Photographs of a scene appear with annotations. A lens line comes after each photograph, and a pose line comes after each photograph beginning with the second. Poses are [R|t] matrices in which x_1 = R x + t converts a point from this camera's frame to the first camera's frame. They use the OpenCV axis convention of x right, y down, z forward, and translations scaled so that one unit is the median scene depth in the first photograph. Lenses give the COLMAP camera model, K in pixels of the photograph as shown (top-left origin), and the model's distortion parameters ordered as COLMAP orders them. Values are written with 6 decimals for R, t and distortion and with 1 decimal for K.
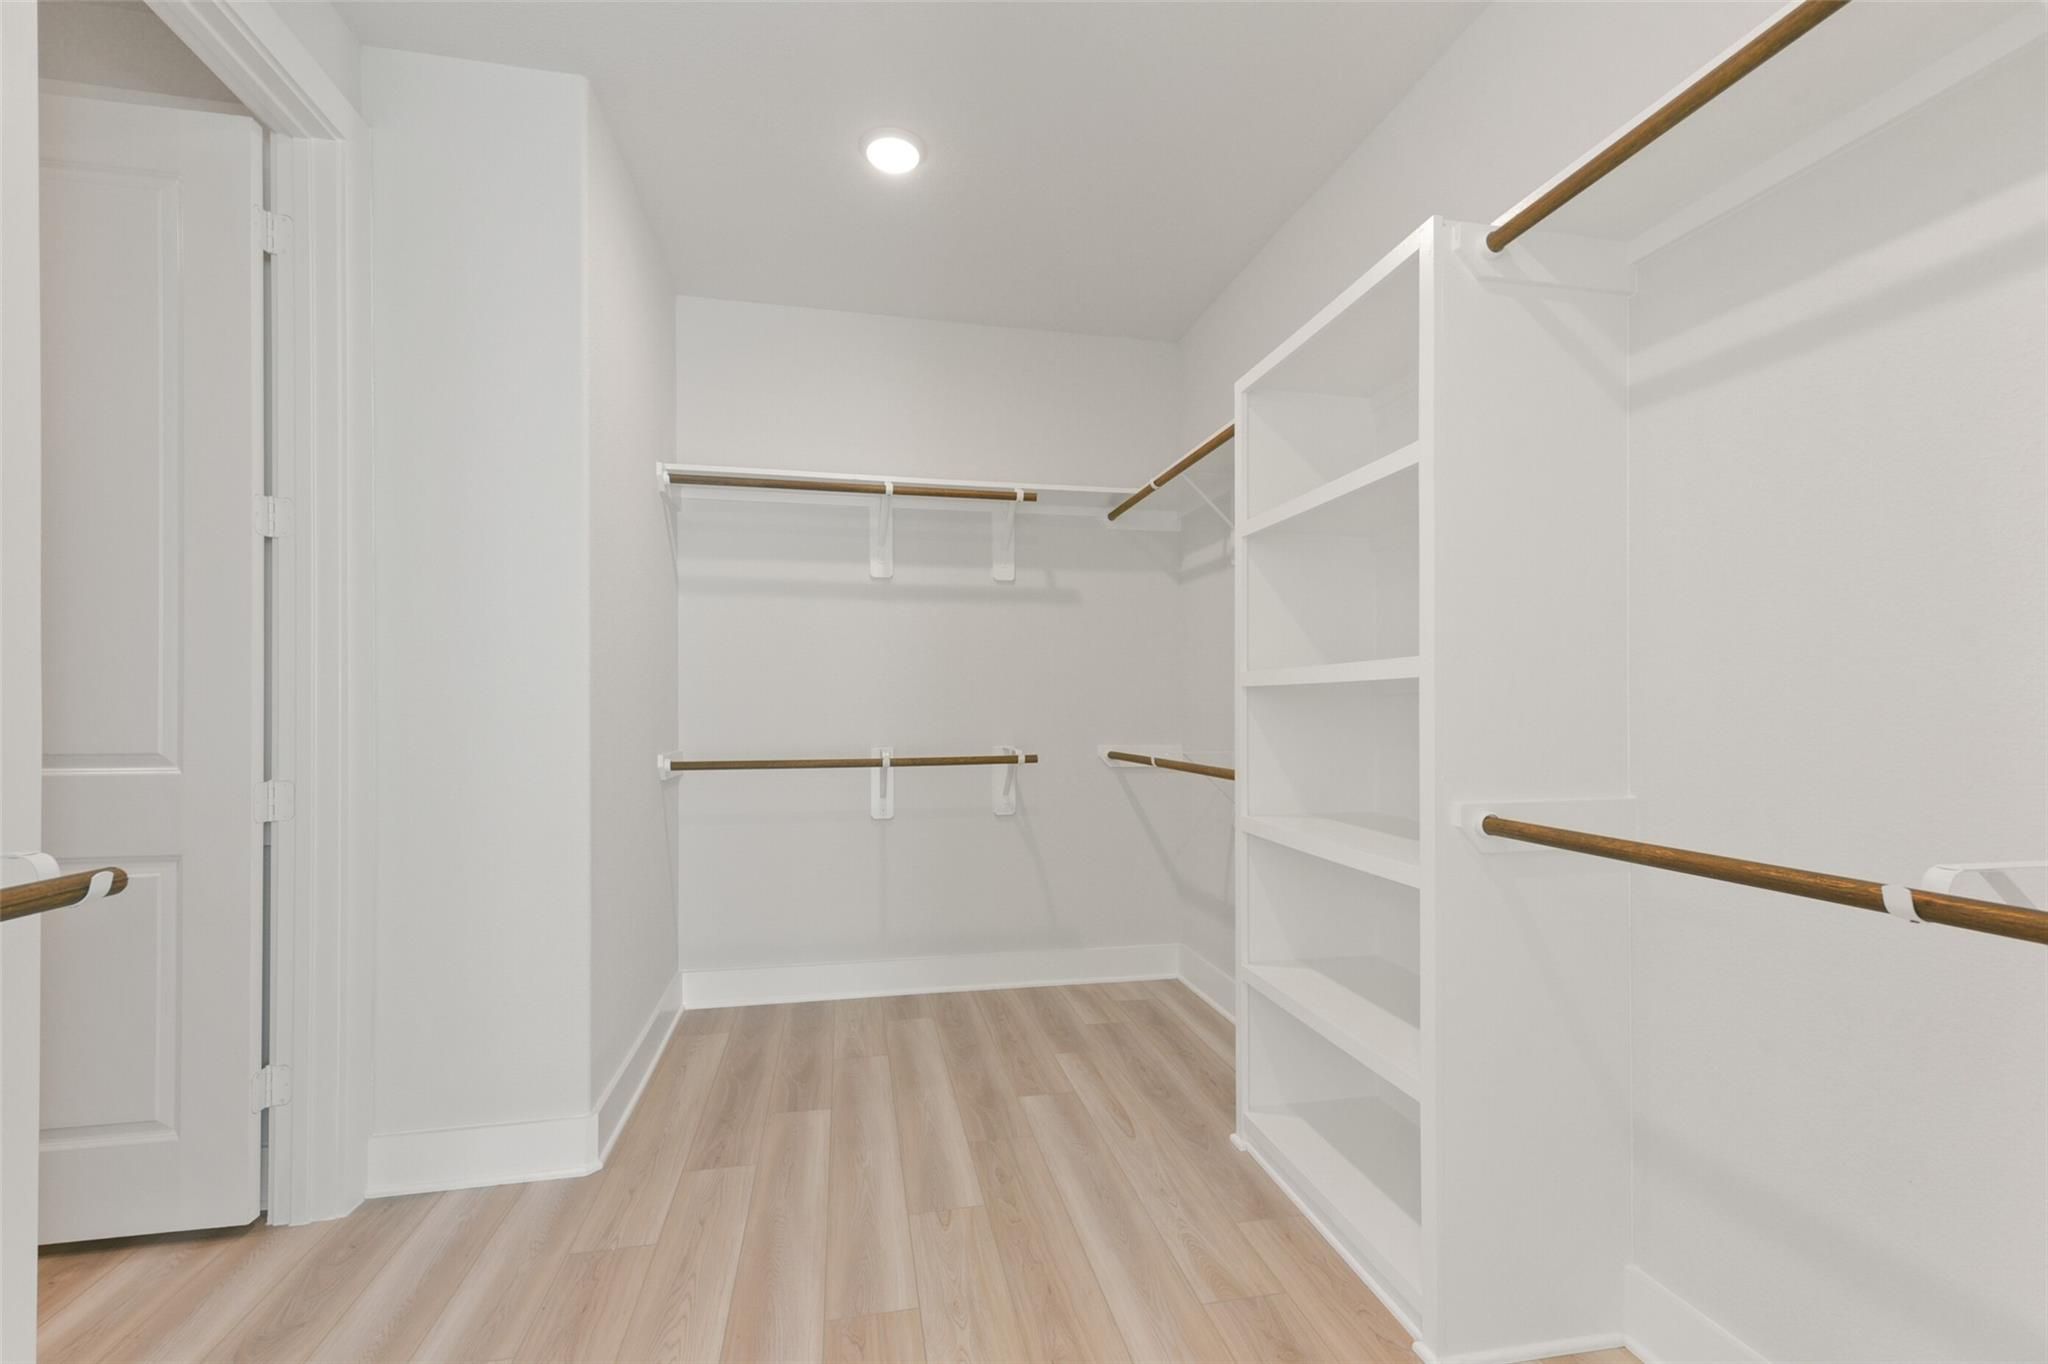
lens RADIAL K [[857.8, 0, 1023.1], [0, 857.8, 691.6], [0, 0, 1]] dist [0.006150, -0.000173]
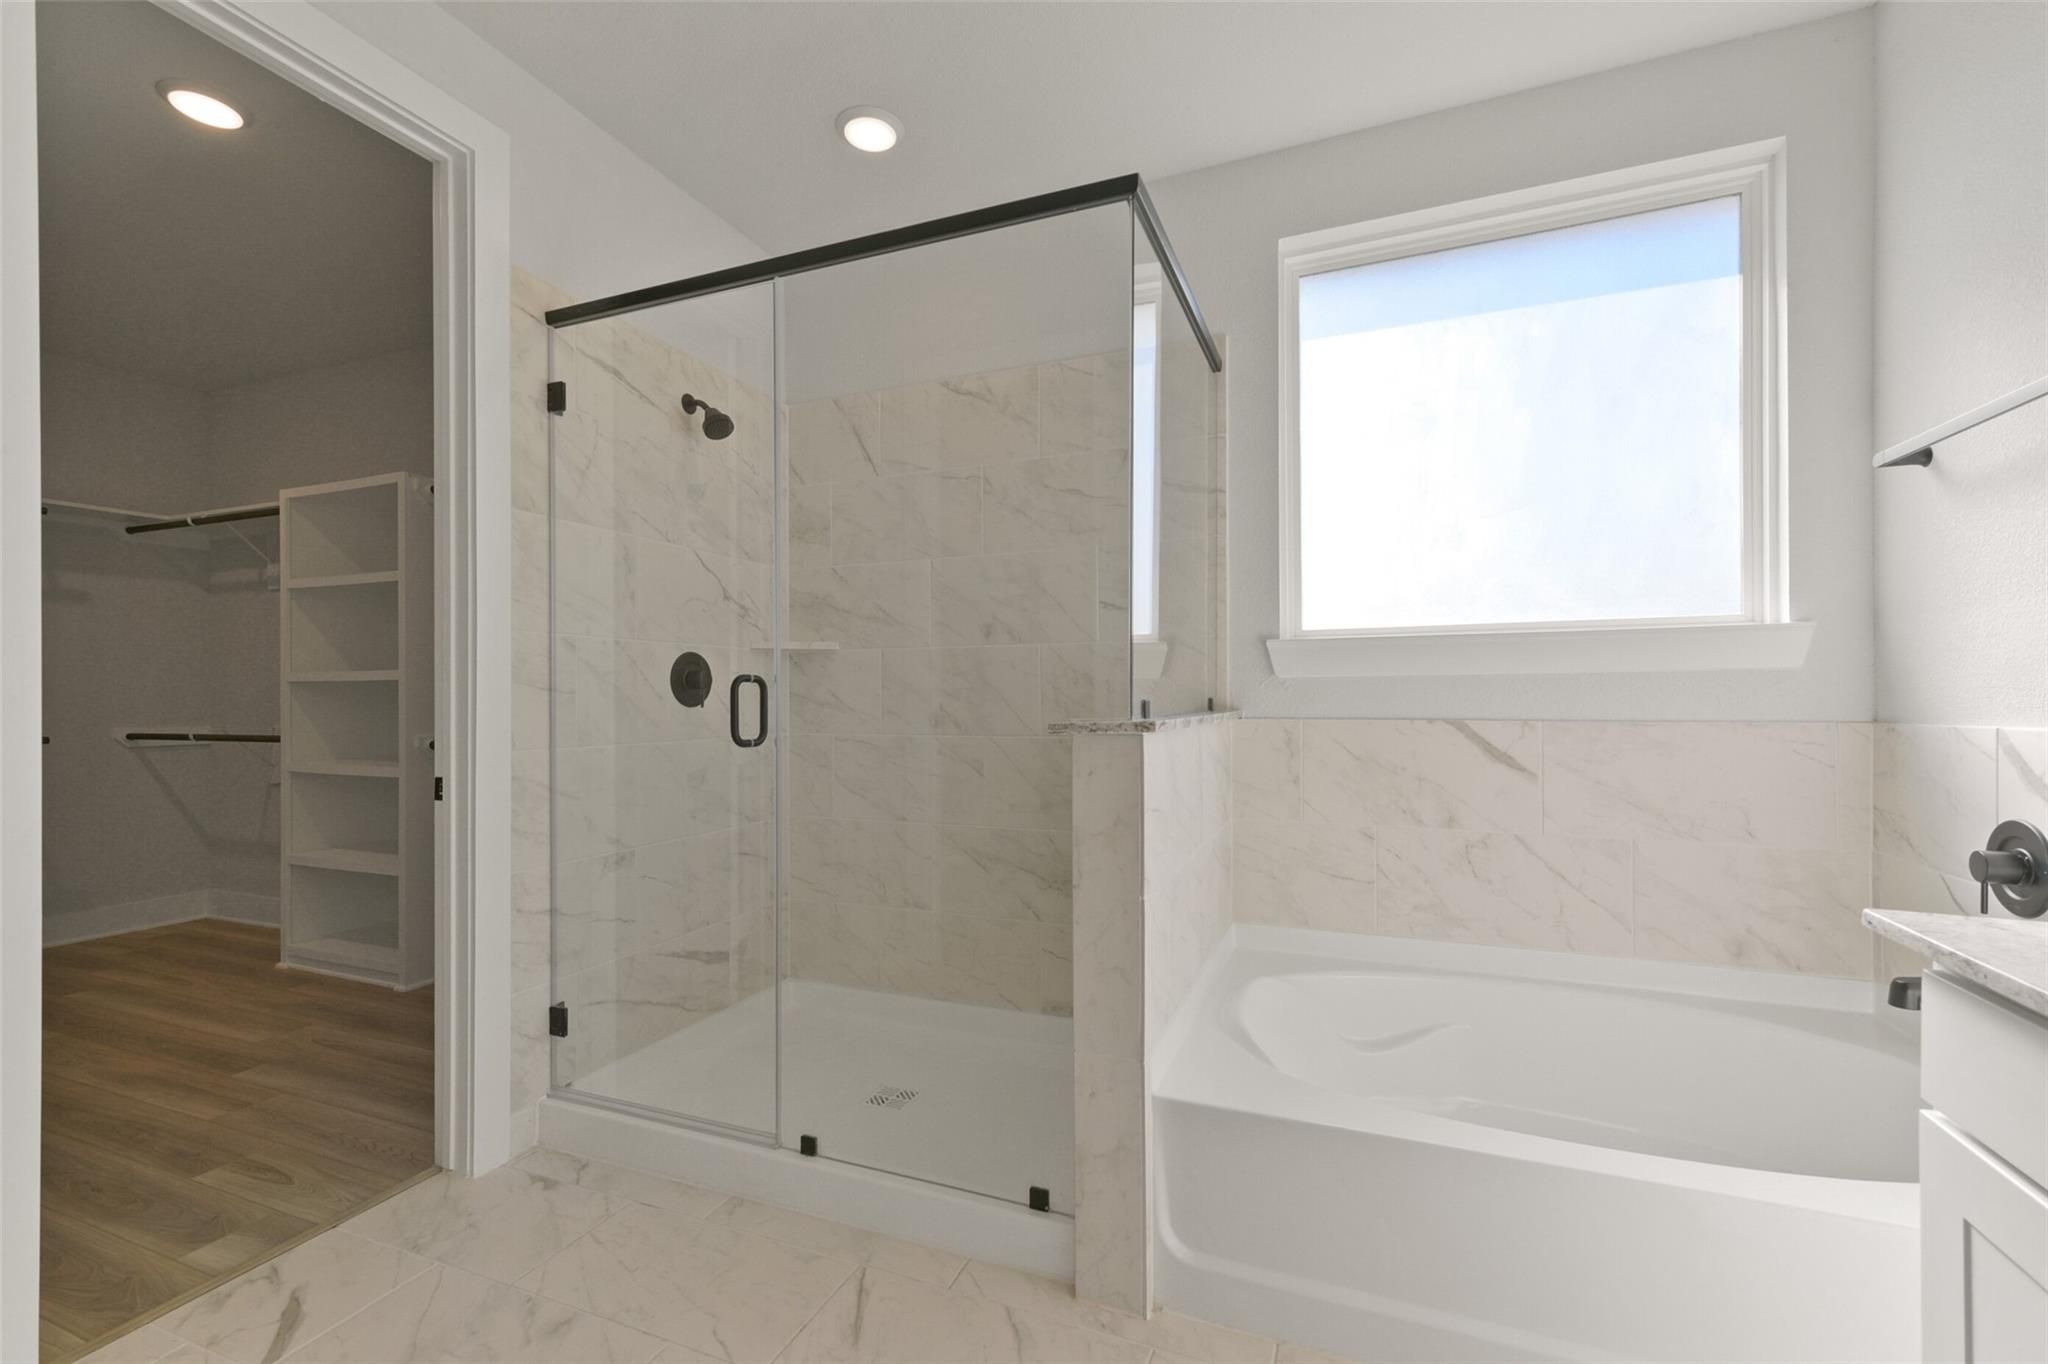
lens RADIAL K [[857.8, 0, 1023.1], [0, 857.8, 691.6], [0, 0, 1]] dist [0.006150, -0.000173]
pose [[0.548707, -0.005703, 0.835995, -0.329669], [-0.009371, 0.999872, 0.012971, -0.020737], [-0.835962, -0.014951, 0.548583, -1.017347]]
